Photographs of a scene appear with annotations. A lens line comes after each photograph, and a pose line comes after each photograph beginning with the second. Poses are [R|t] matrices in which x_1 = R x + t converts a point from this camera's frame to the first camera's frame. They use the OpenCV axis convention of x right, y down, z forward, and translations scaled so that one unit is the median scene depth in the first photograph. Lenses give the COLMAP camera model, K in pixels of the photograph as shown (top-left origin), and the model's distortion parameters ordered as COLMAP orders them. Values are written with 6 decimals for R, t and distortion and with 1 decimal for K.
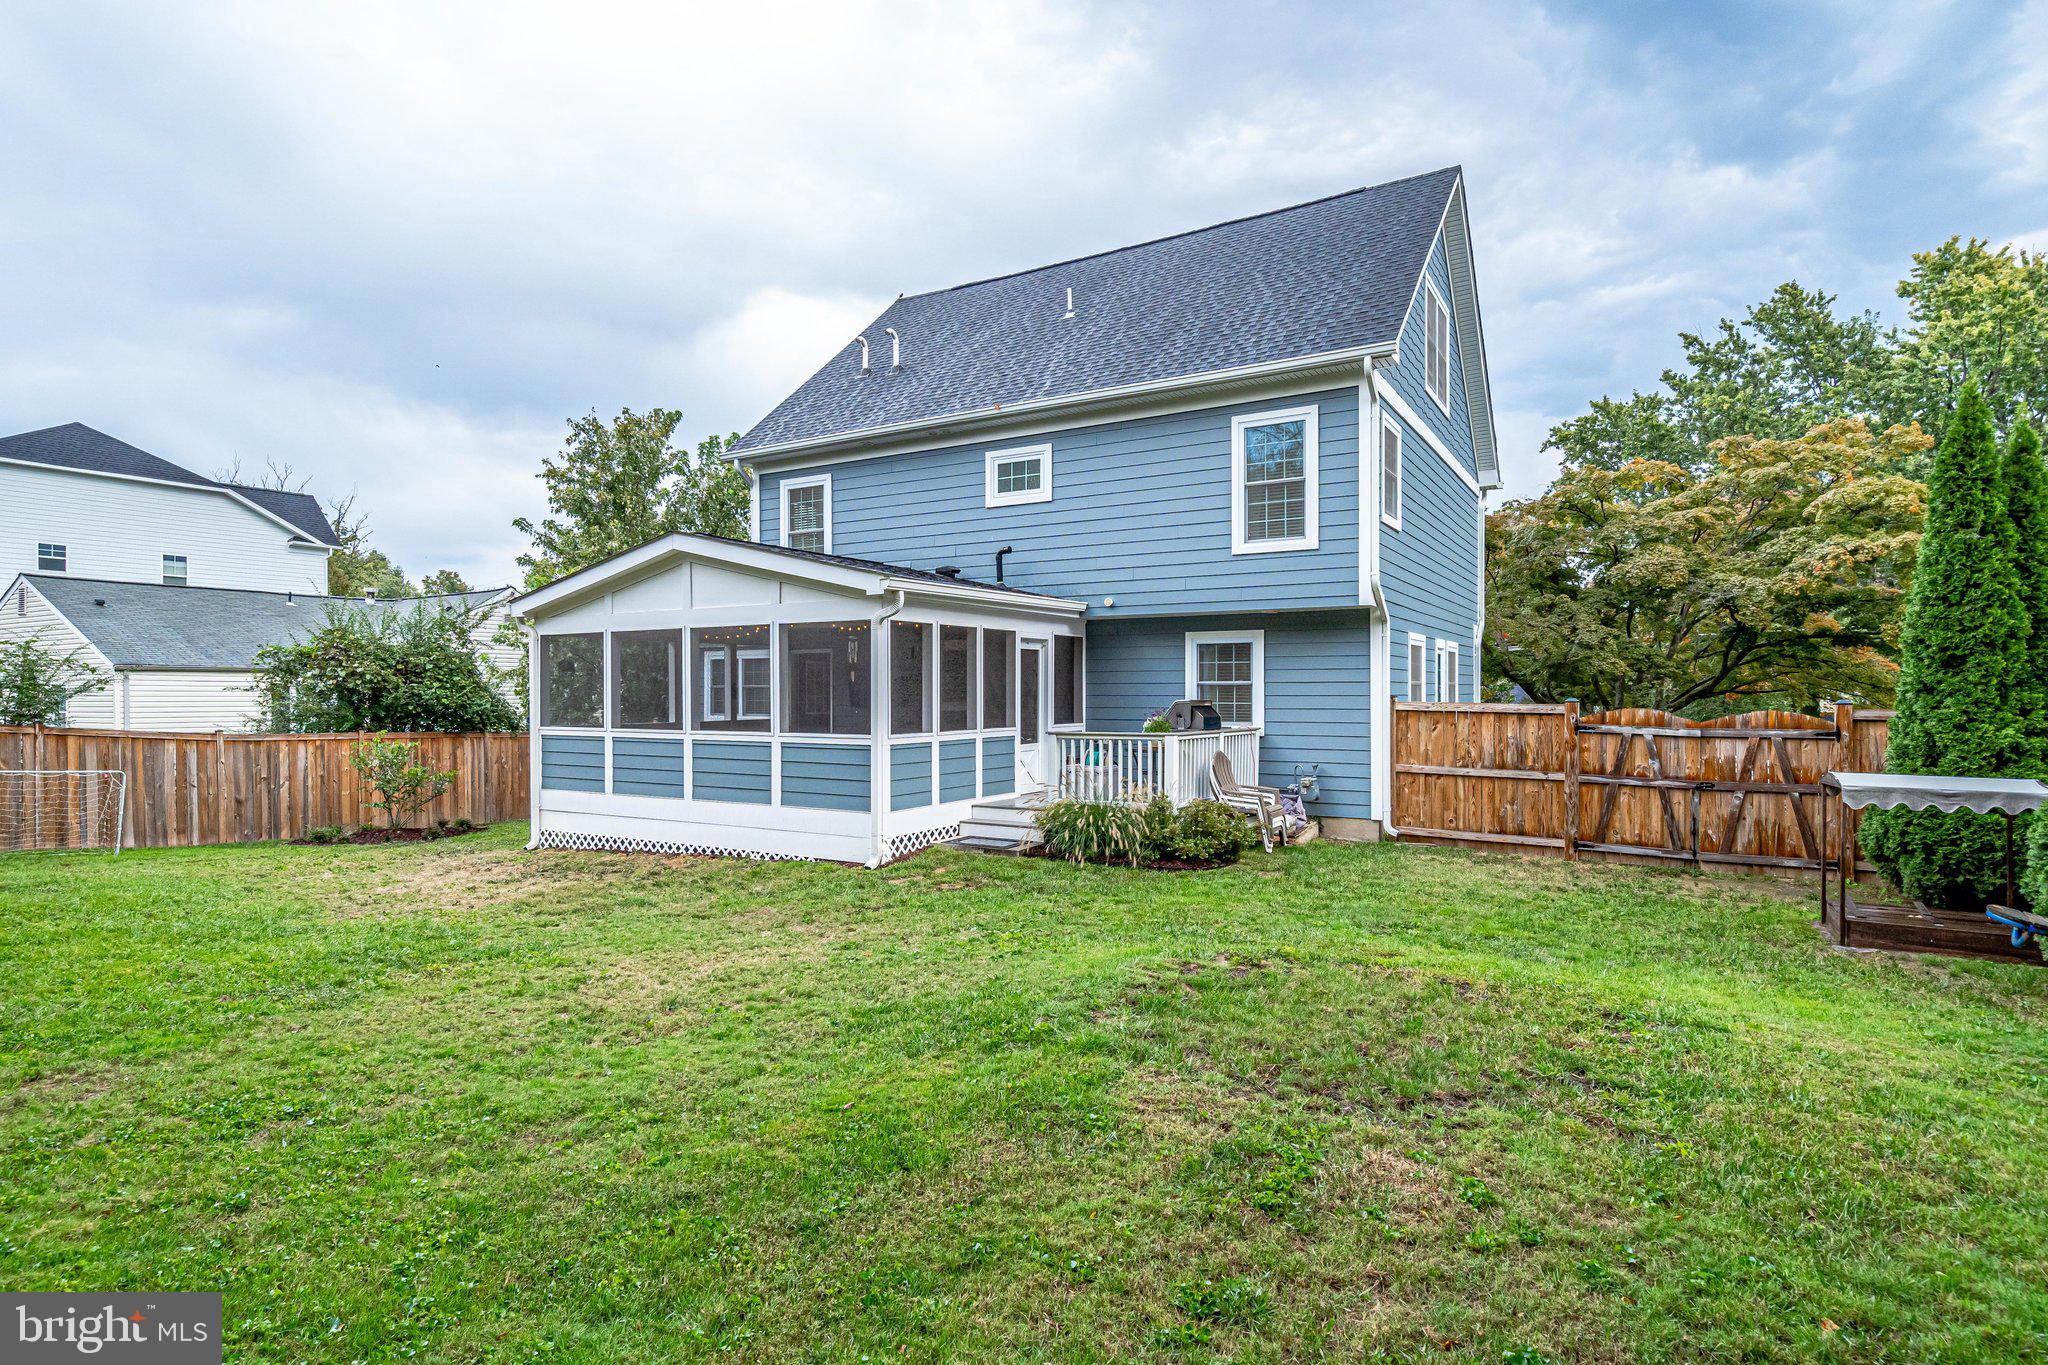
lens RADIAL K [[1136.5, 0, 1052.3], [0, 1136.5, 719.5], [0, 0, 1]] dist [0.005299, 0.002350]
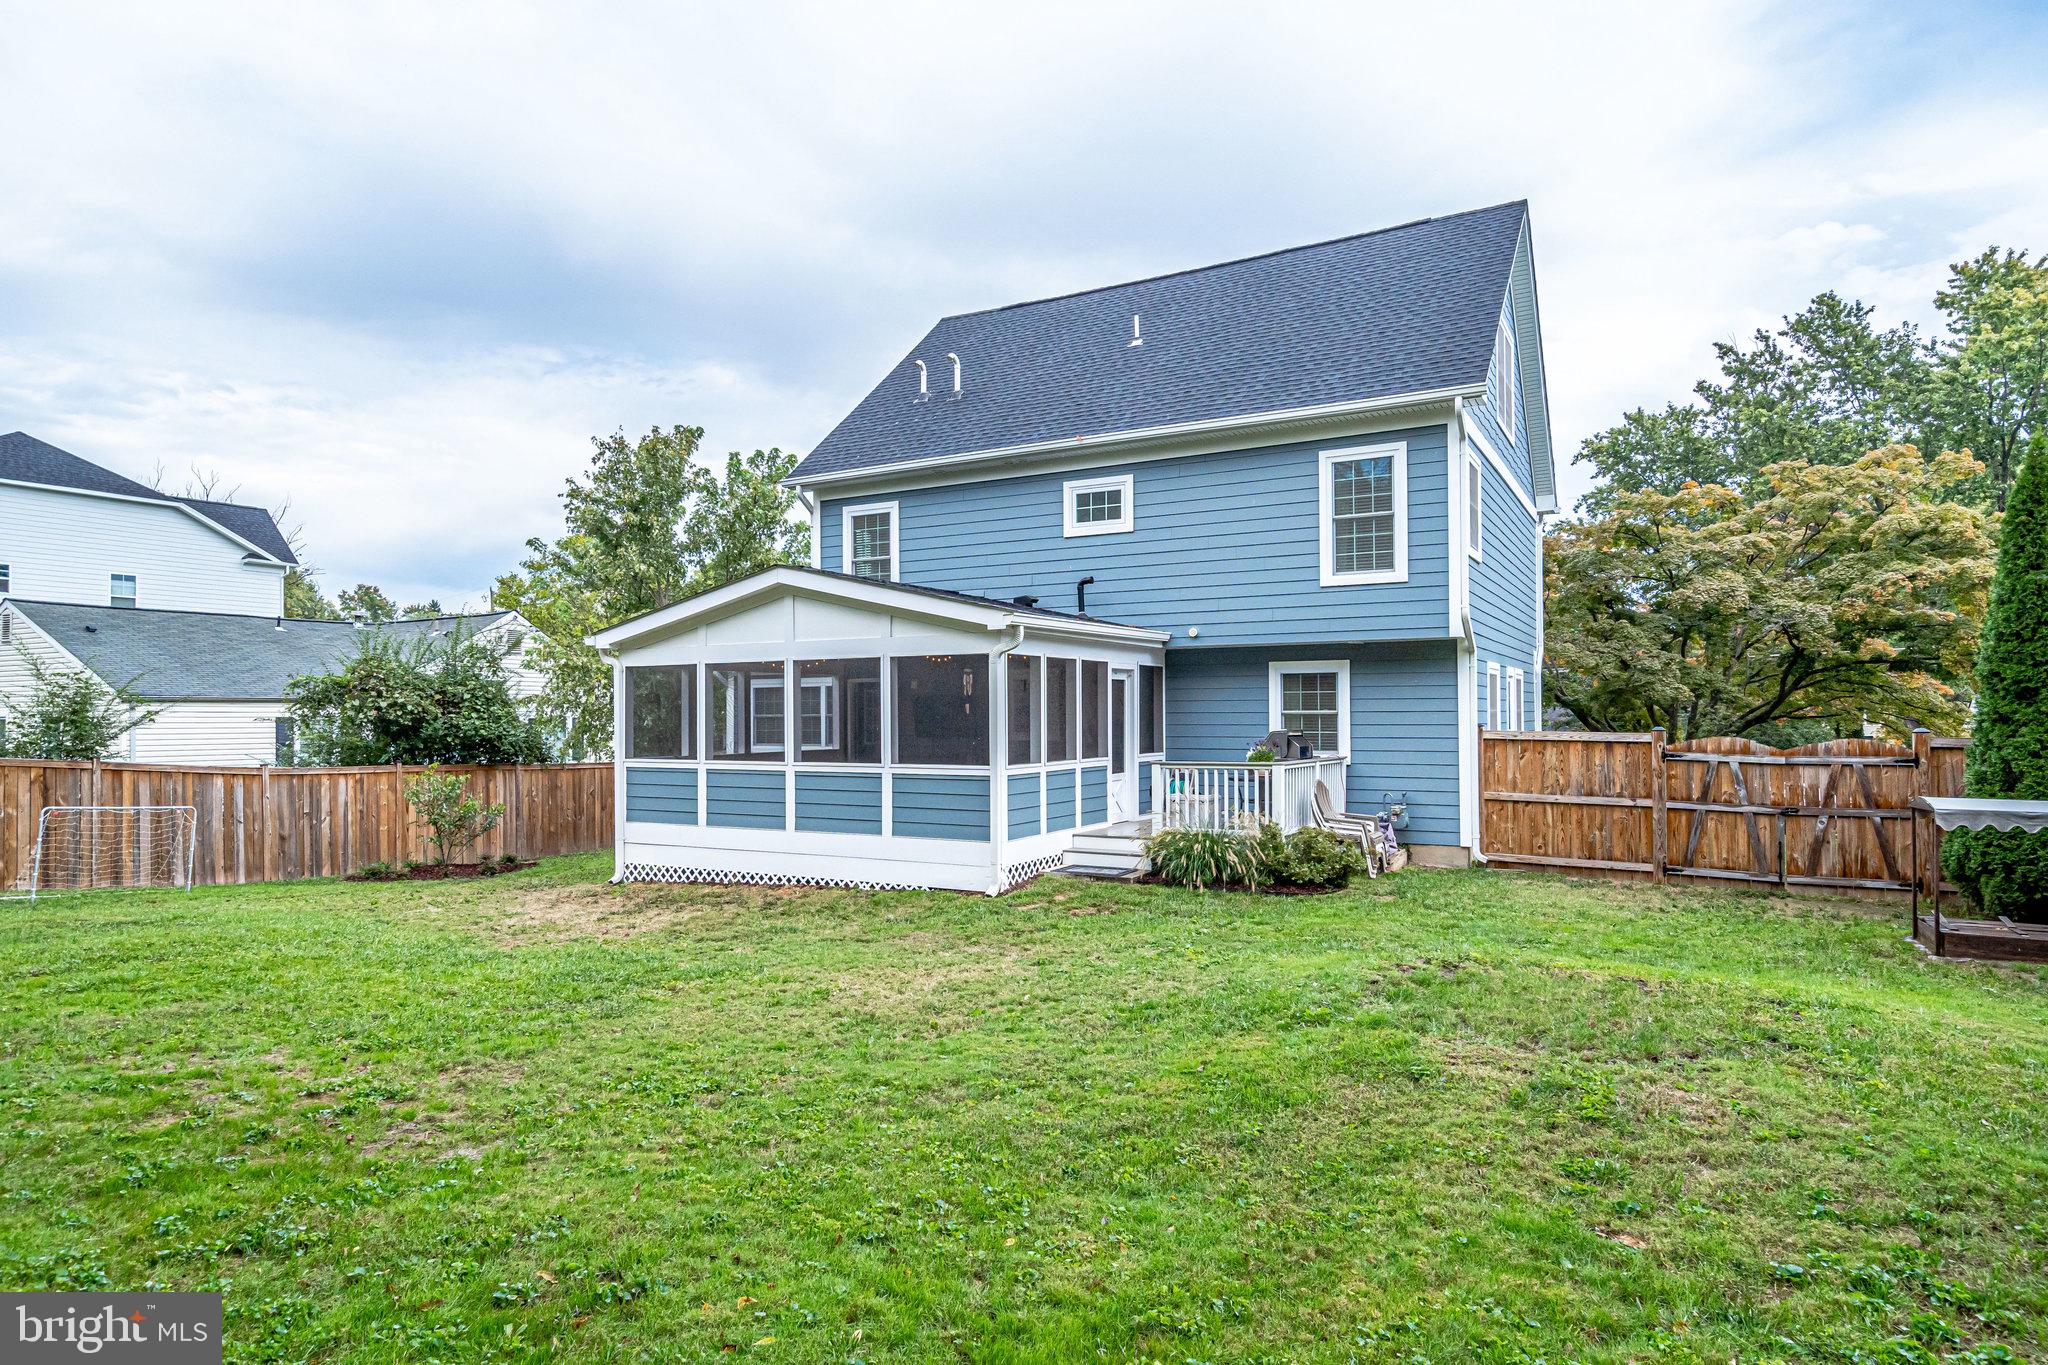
lens RADIAL K [[1288.7, 0, 1025.5], [0, 1288.7, 717.9], [0, 0, 1]] dist [0.015321, -0.002993]
pose [[0.999416, -0.003726, 0.033982, -0.140580], [0.004427, 0.999779, -0.020569, -0.004793], [-0.033897, 0.020707, 0.999211, -0.137005]]
